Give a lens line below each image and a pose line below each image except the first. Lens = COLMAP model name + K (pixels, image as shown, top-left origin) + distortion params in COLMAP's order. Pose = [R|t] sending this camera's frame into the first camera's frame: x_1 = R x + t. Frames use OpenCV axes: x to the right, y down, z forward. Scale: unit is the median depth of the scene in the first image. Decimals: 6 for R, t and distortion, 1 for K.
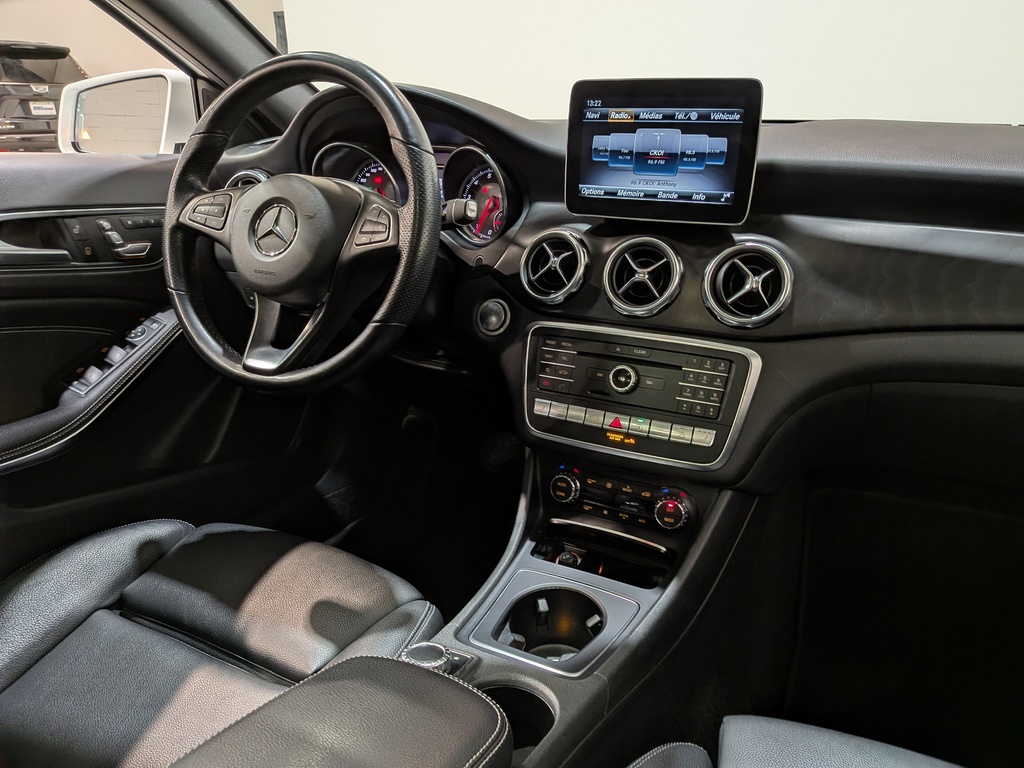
lens RADIAL K [[743.1, 0, 526.7], [0, 743.1, 398.3], [0, 0, 1]] dist [0.055829, -0.090835]
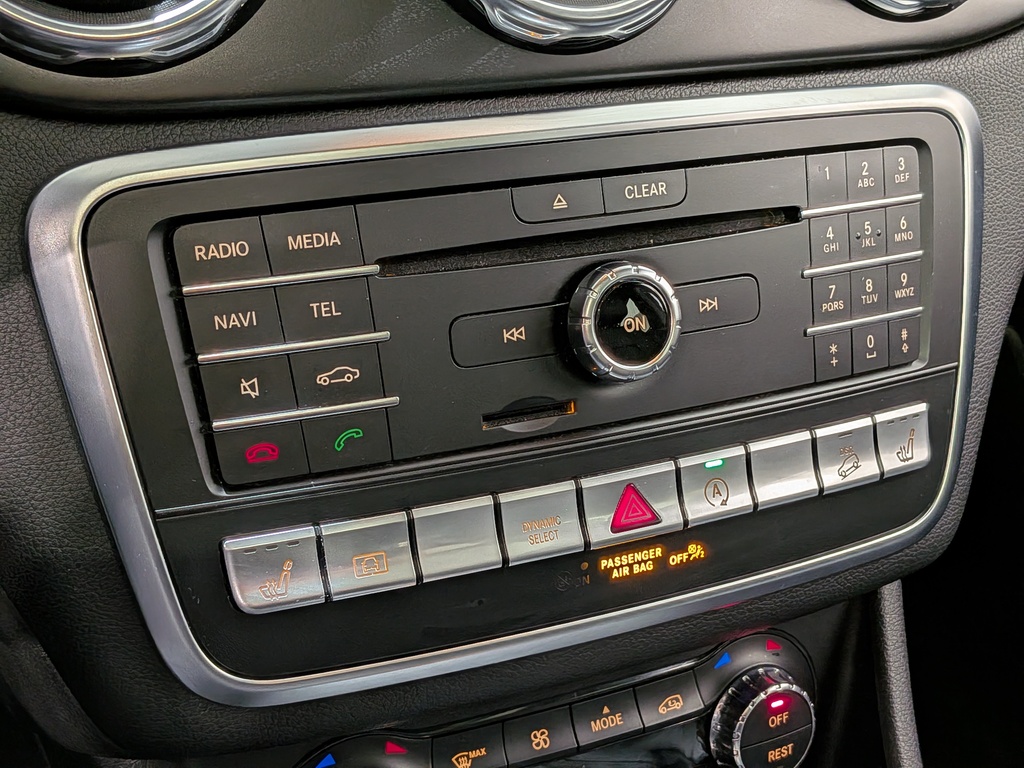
lens RADIAL K [[1449.0, 0, 511.3], [0, 1449.0, 392.5], [0, 0, 1]] dist [0.082371, 0.000000]
pose [[0.610589, -0.336056, 0.717110, -0.223831], [0.230698, 0.941707, 0.244879, -0.124375], [-0.757601, 0.015915, 0.652524, 0.733119]]
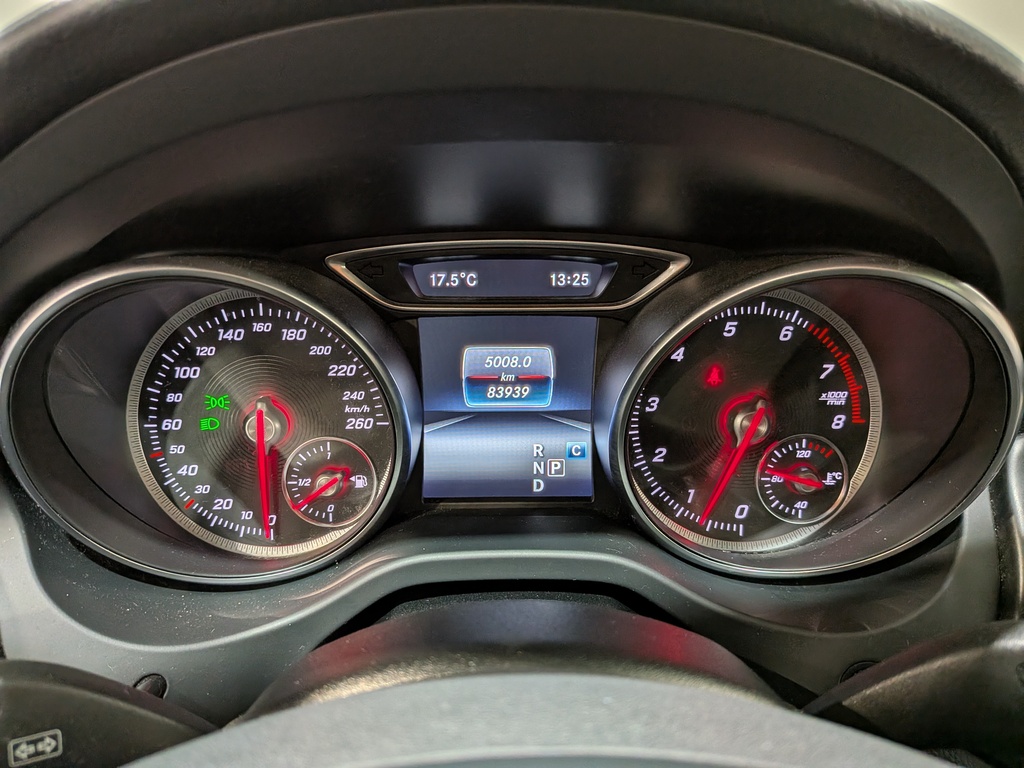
lens RADIAL K [[743.1, 0, 514.4], [0, 743.1, 403.0], [0, 0, 1]] dist [0.055829, -0.090835]
pose [[0.883830, -0.173846, 0.434305, -0.312261], [0.168045, 0.984404, 0.052064, -0.367969], [-0.436583, 0.026967, 0.899260, 0.952543]]
